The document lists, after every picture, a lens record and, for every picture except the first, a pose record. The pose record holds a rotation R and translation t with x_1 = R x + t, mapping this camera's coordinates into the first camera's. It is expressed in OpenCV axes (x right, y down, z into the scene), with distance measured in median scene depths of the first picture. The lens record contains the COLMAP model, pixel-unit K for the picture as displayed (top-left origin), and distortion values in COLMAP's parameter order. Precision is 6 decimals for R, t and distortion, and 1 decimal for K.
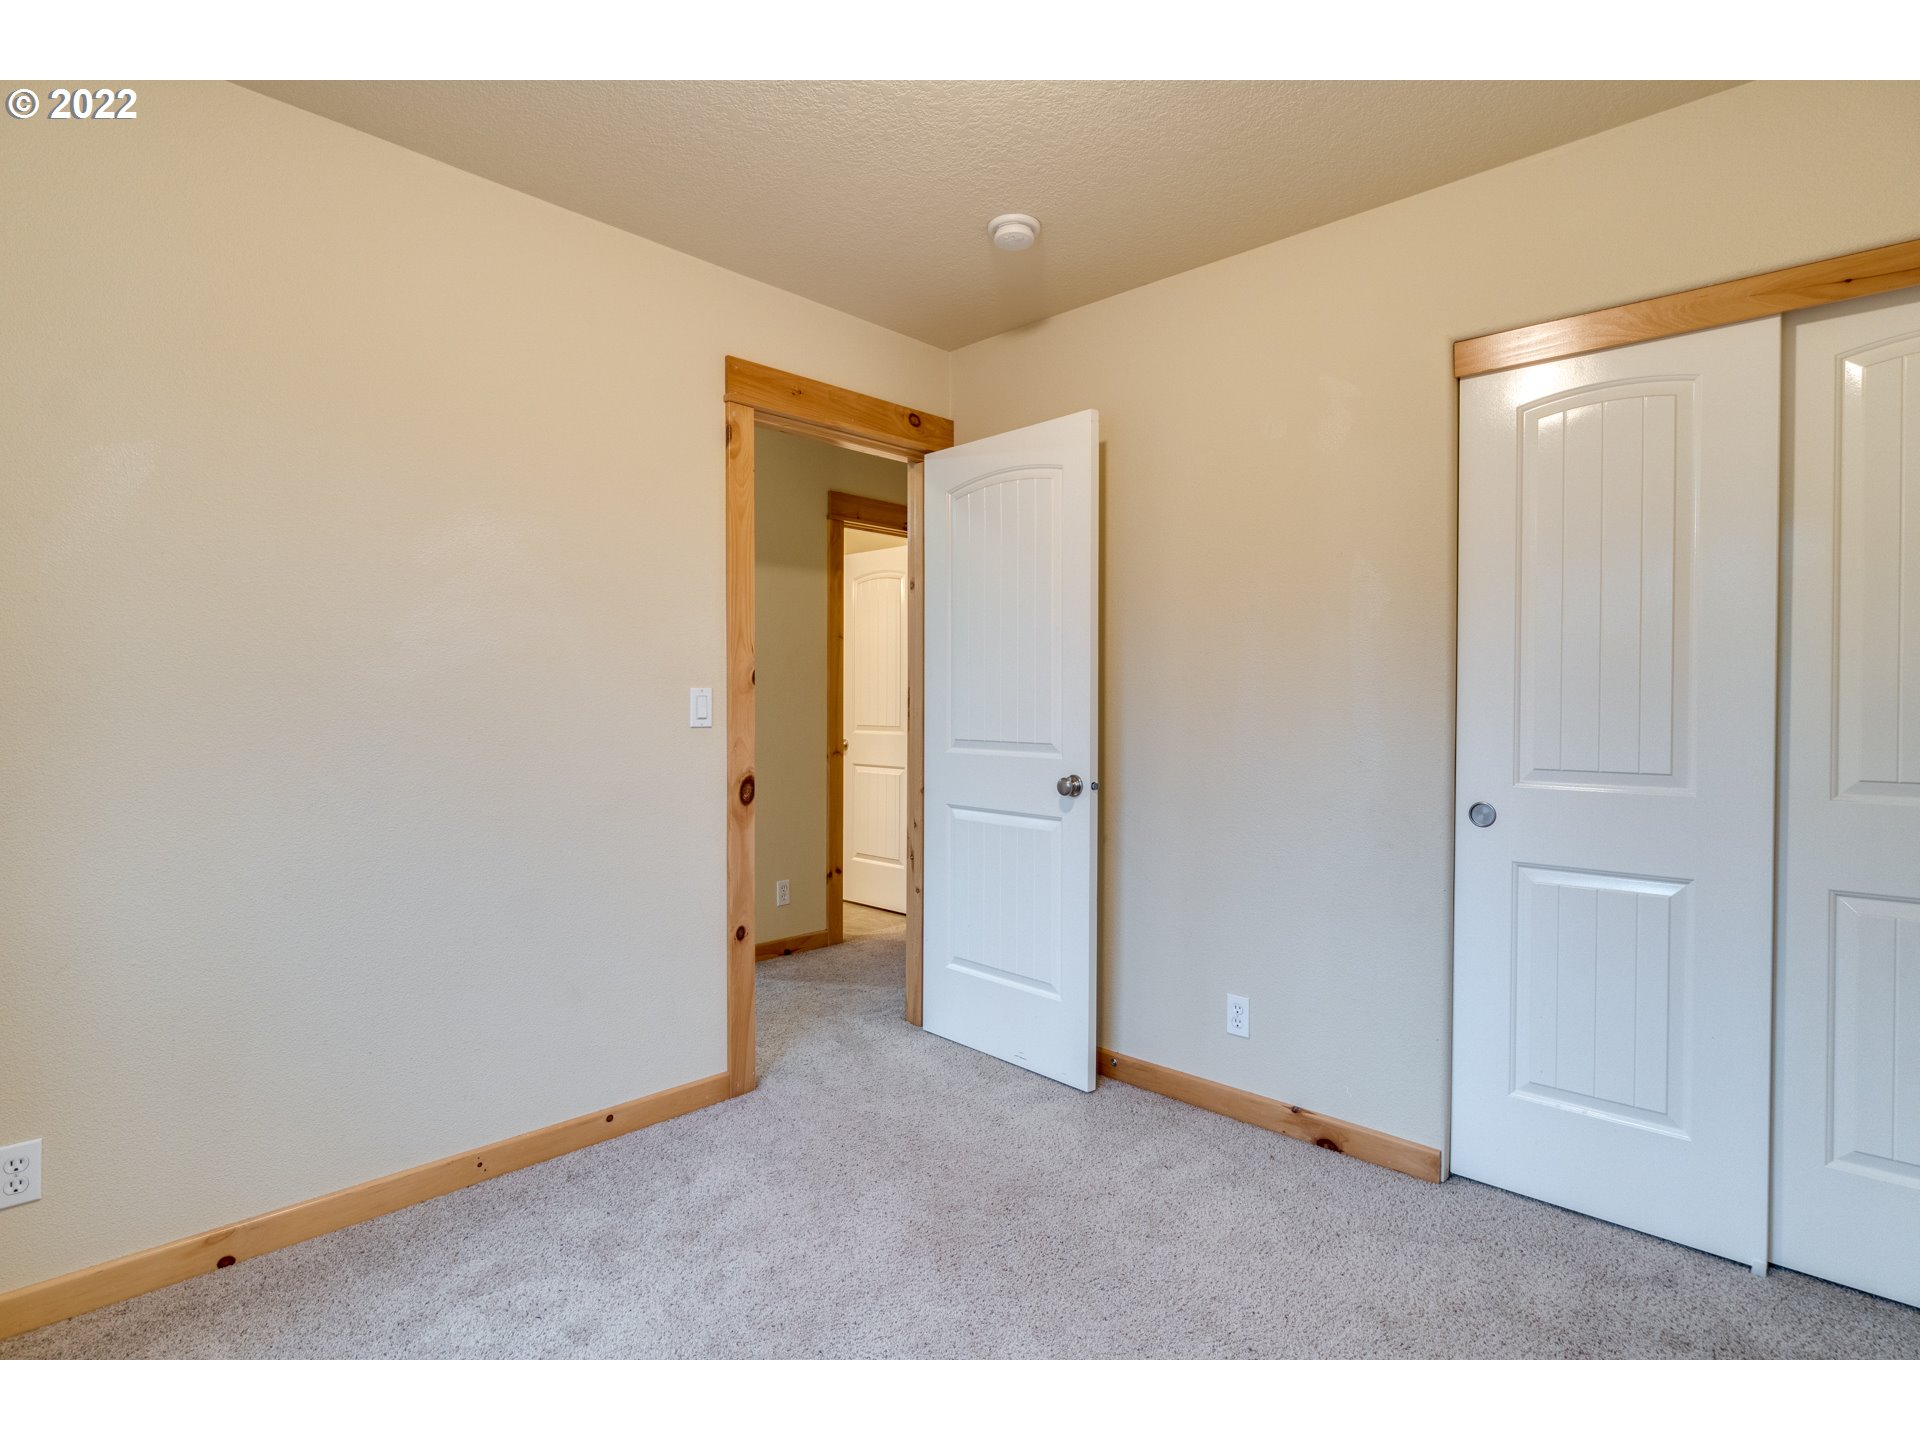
lens RADIAL K [[984.5, 0, 954.1], [0, 984.5, 710.5], [0, 0, 1]] dist [-0.003184, -0.000230]
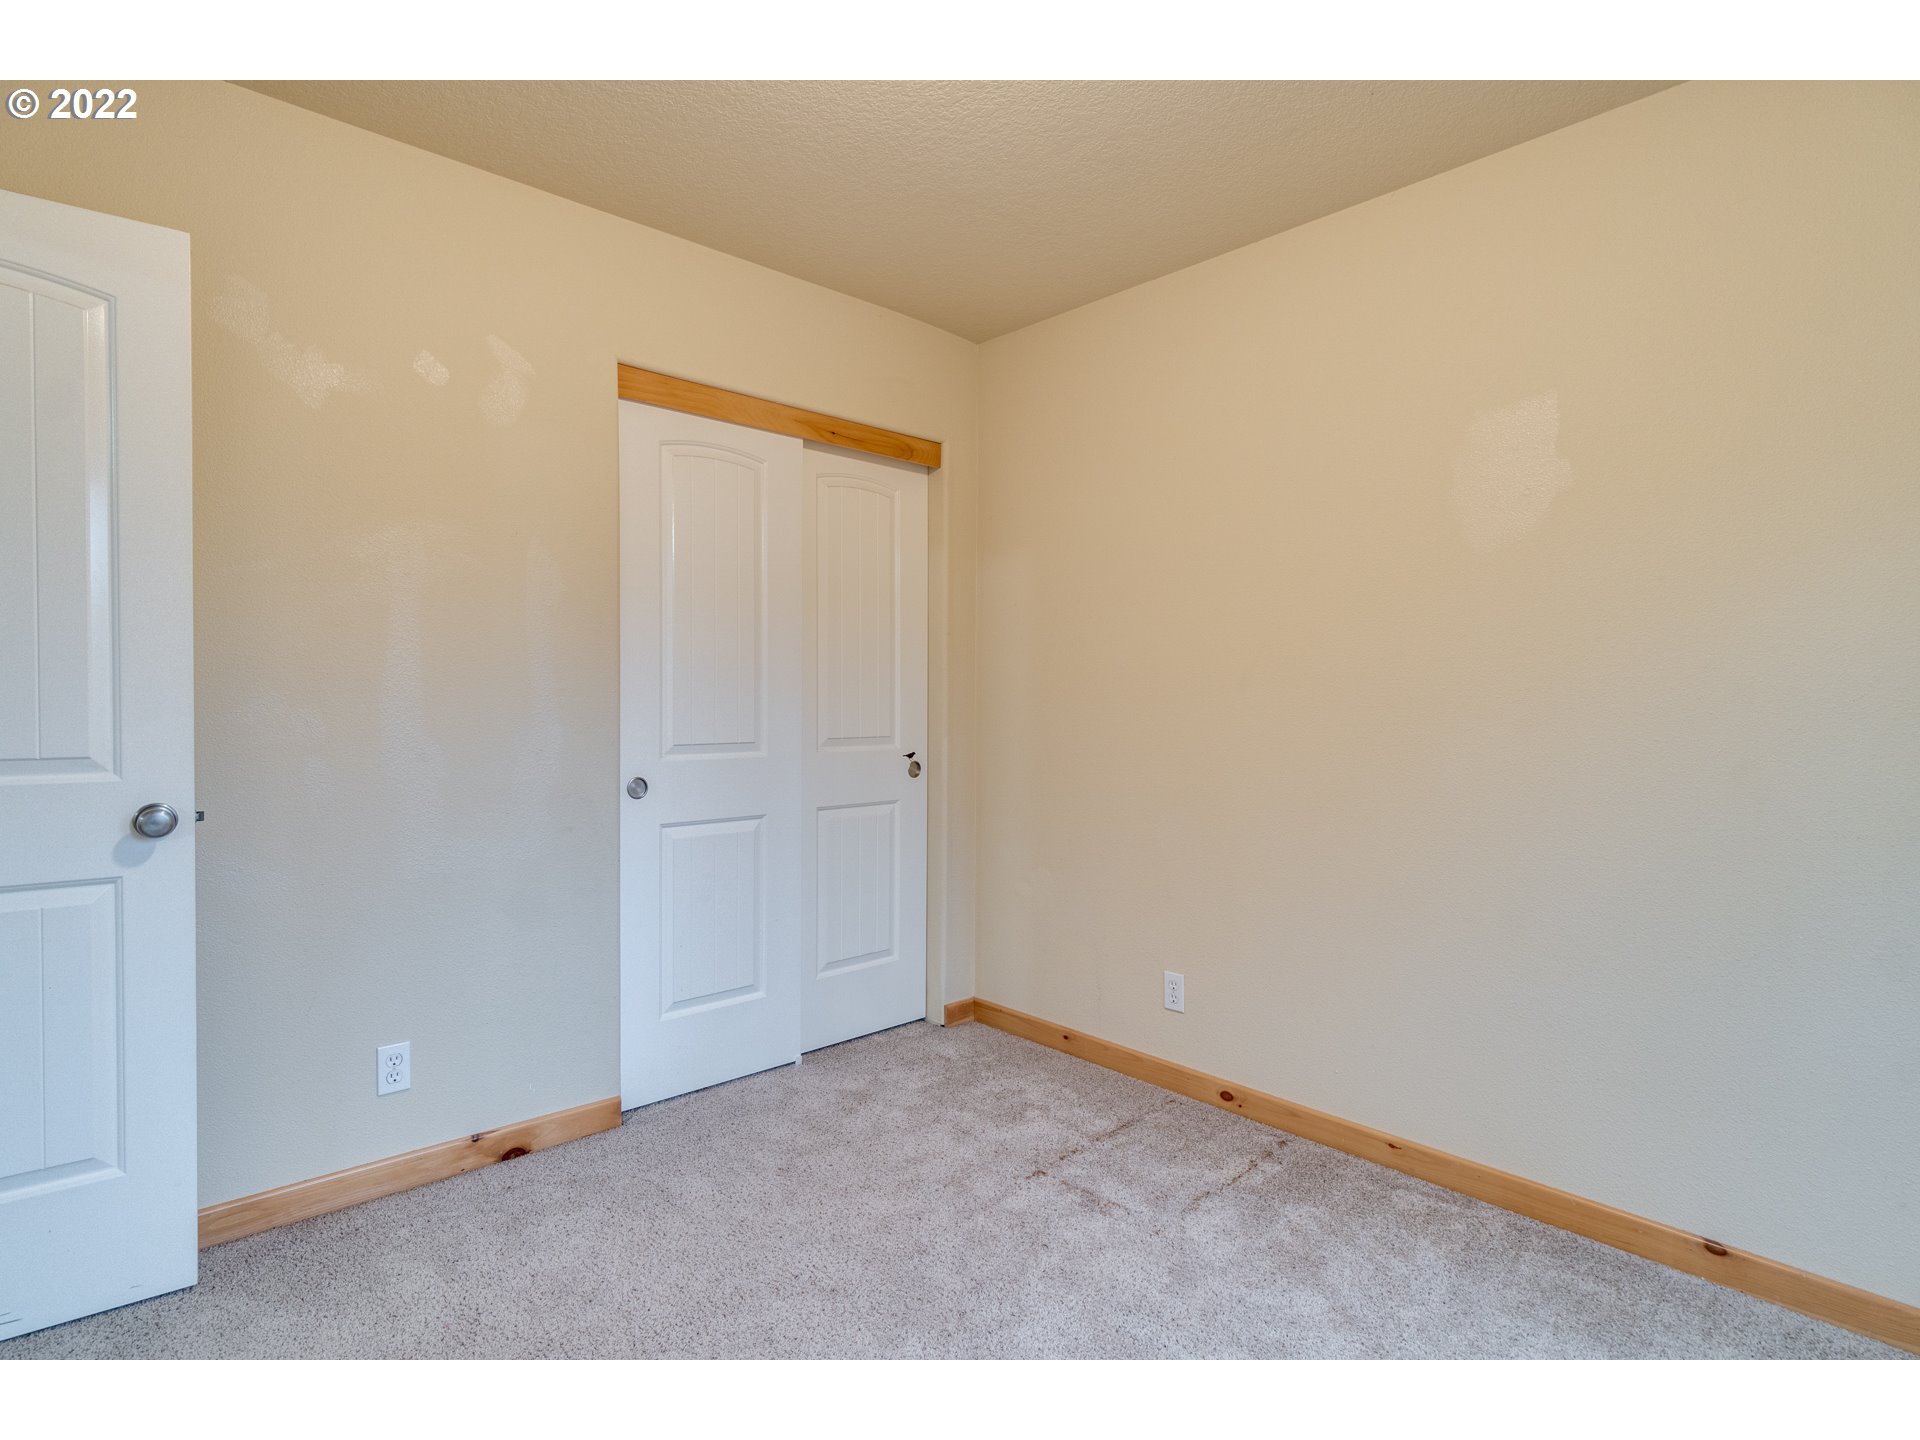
lens RADIAL K [[984.5, 0, 954.1], [0, 984.5, 710.5], [0, 0, 1]] dist [-0.003184, -0.000230]
pose [[0.067292, -0.021974, 0.997491, -0.559350], [0.000134, 0.999758, 0.022015, -0.009348], [-0.997733, -0.001348, 0.067279, 0.535518]]
